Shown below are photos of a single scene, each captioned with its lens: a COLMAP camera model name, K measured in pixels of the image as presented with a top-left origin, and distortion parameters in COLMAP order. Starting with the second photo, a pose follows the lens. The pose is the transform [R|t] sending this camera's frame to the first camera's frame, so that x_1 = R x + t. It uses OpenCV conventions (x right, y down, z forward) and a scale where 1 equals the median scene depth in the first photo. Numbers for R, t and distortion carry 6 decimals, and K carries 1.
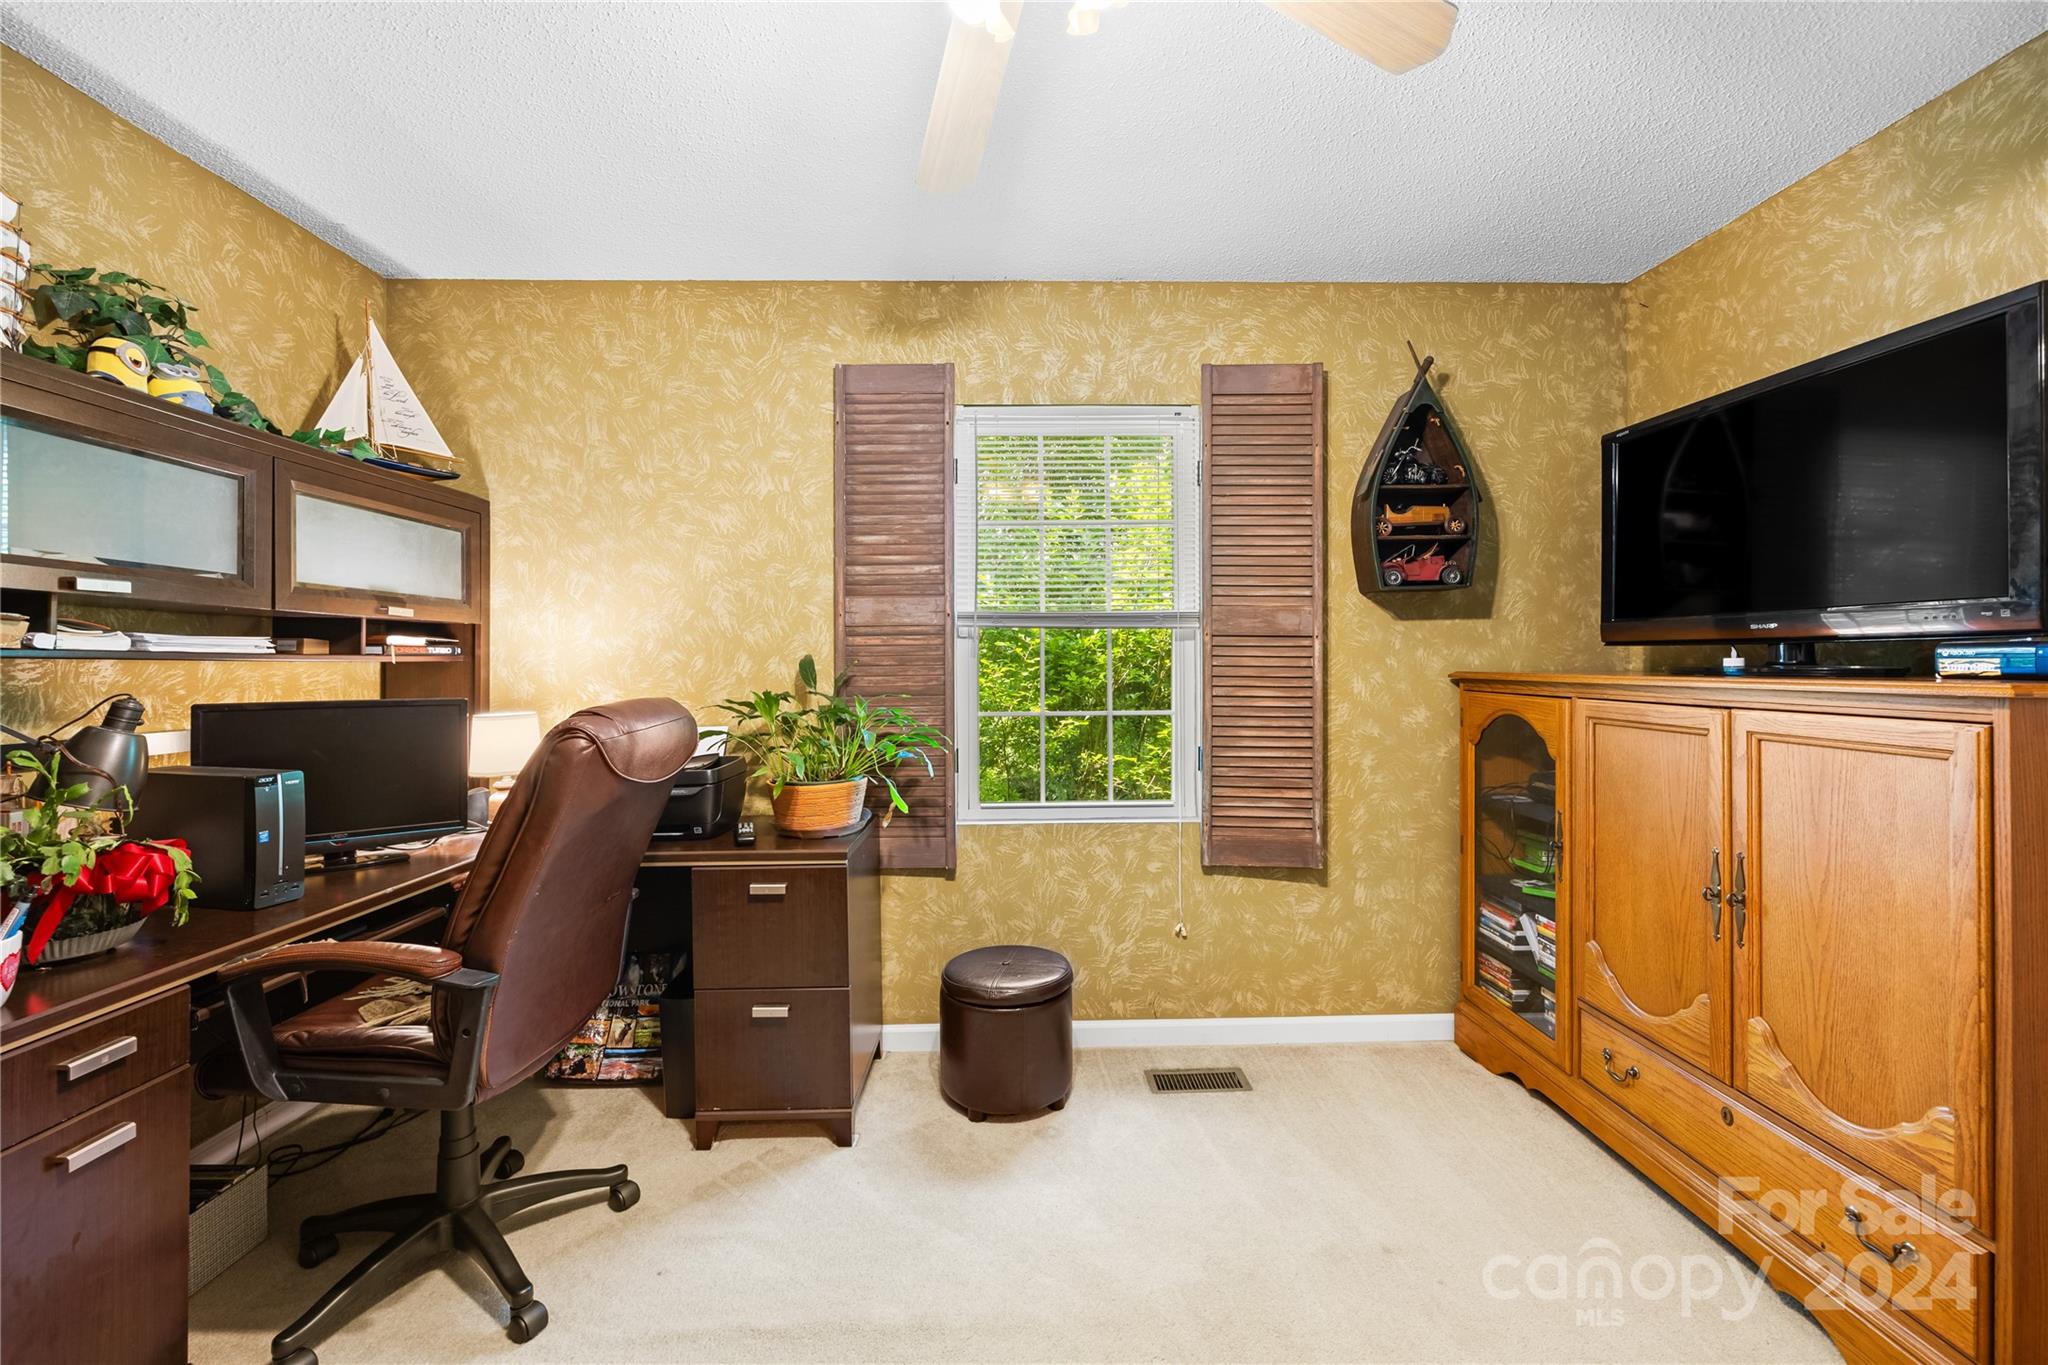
lens RADIAL K [[834.9, 0, 1011.1], [0, 834.9, 663.4], [0, 0, 1]] dist [-0.000806, 0.001297]
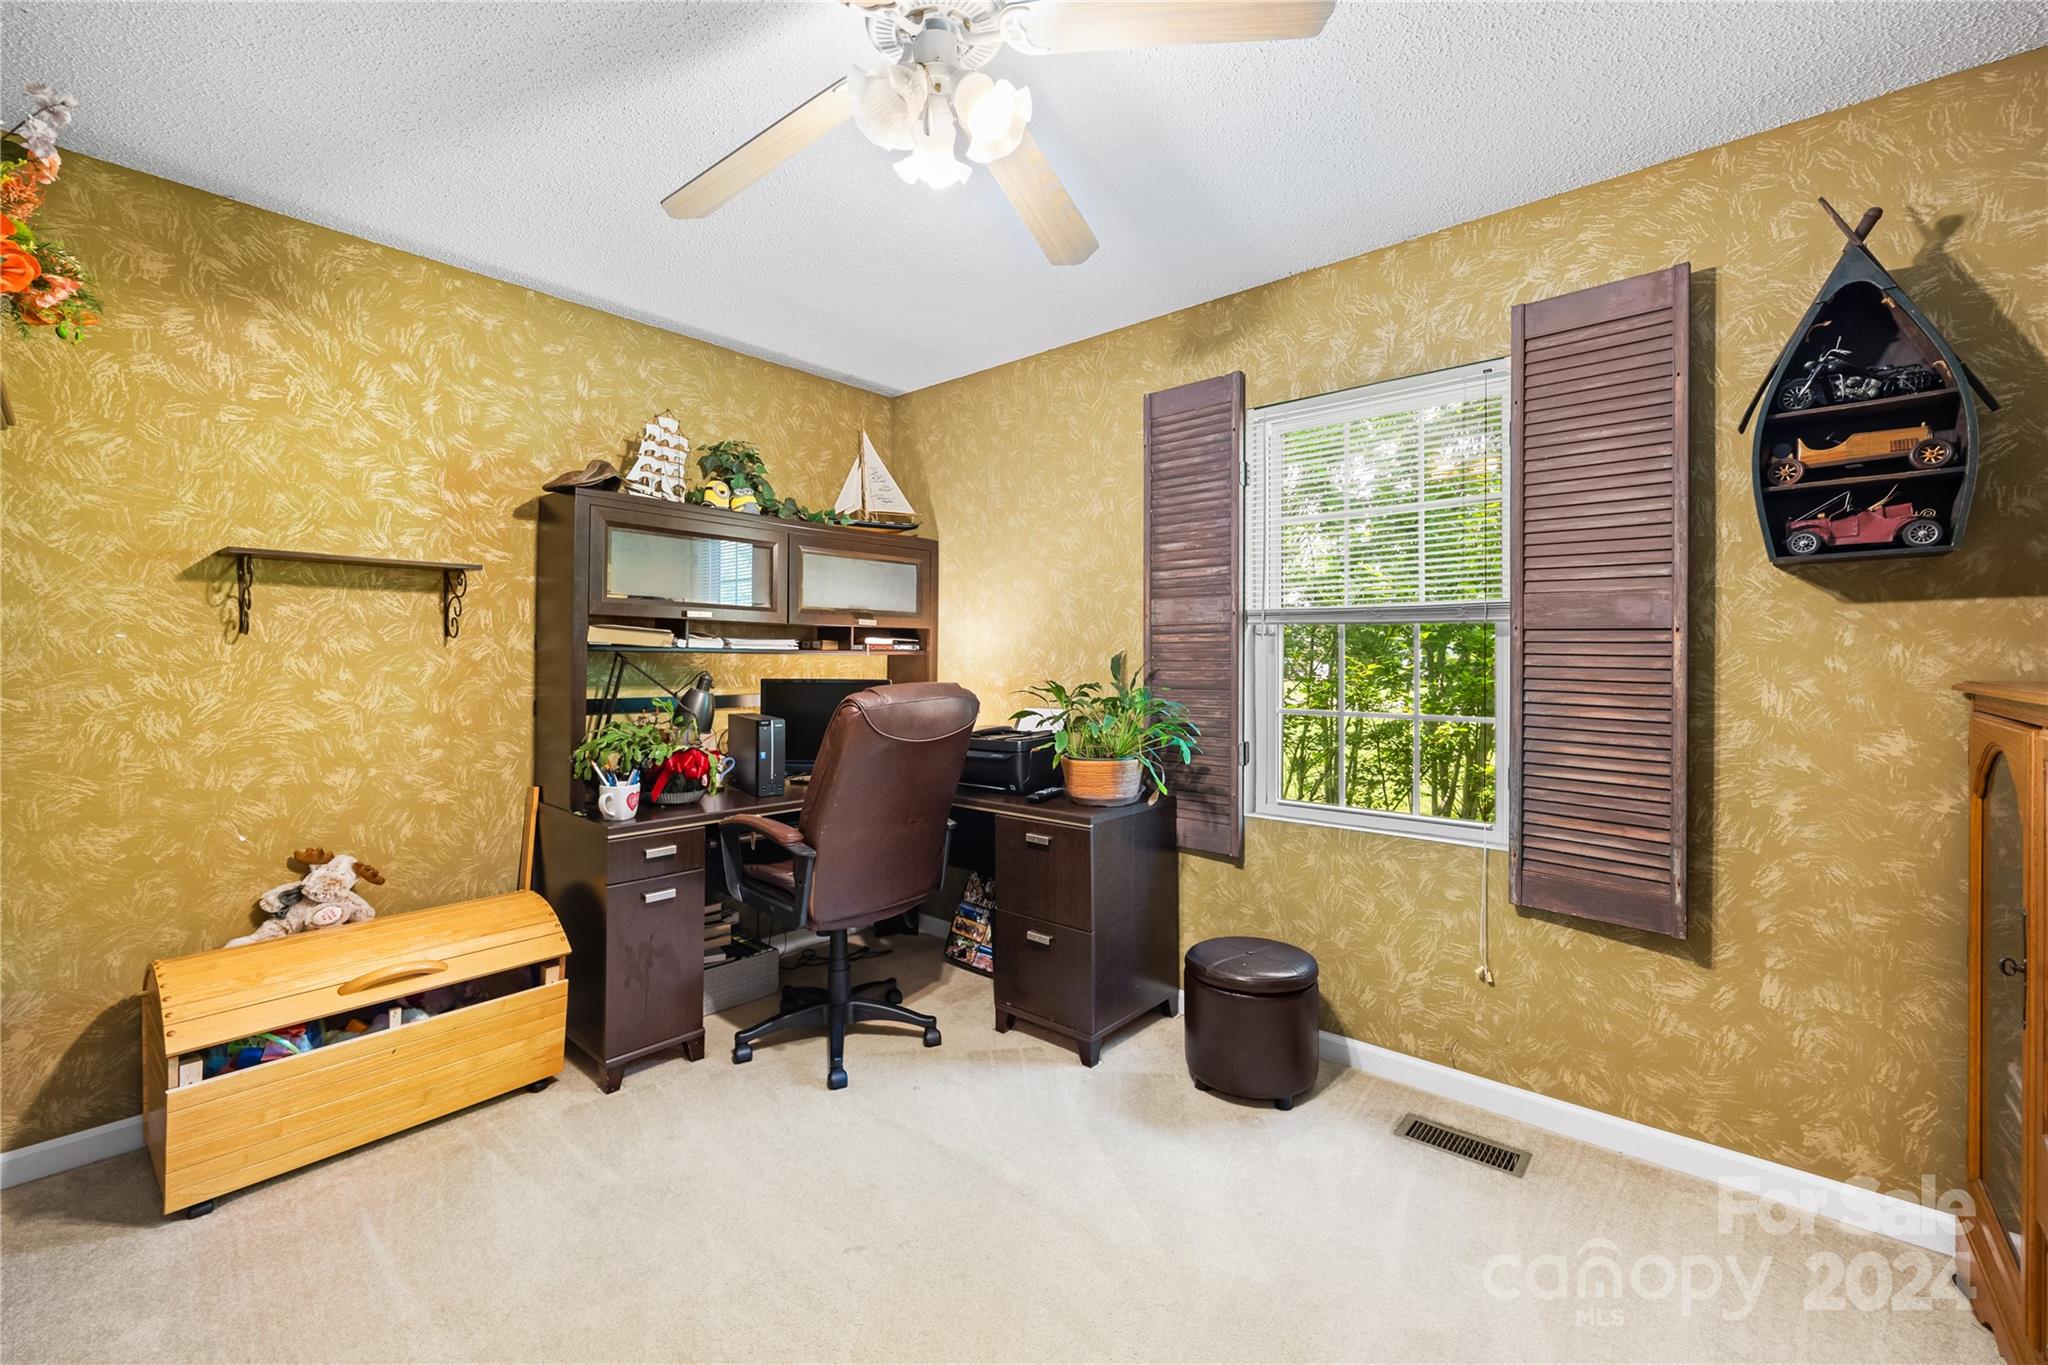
lens RADIAL K [[834.9, 0, 1011.1], [0, 834.9, 663.4], [0, 0, 1]] dist [-0.000806, 0.001297]
pose [[0.741256, 0.013151, -0.671094, 0.417110], [-0.009859, 0.999914, 0.008706, -0.001974], [0.671150, 0.000163, 0.741321, 0.039258]]
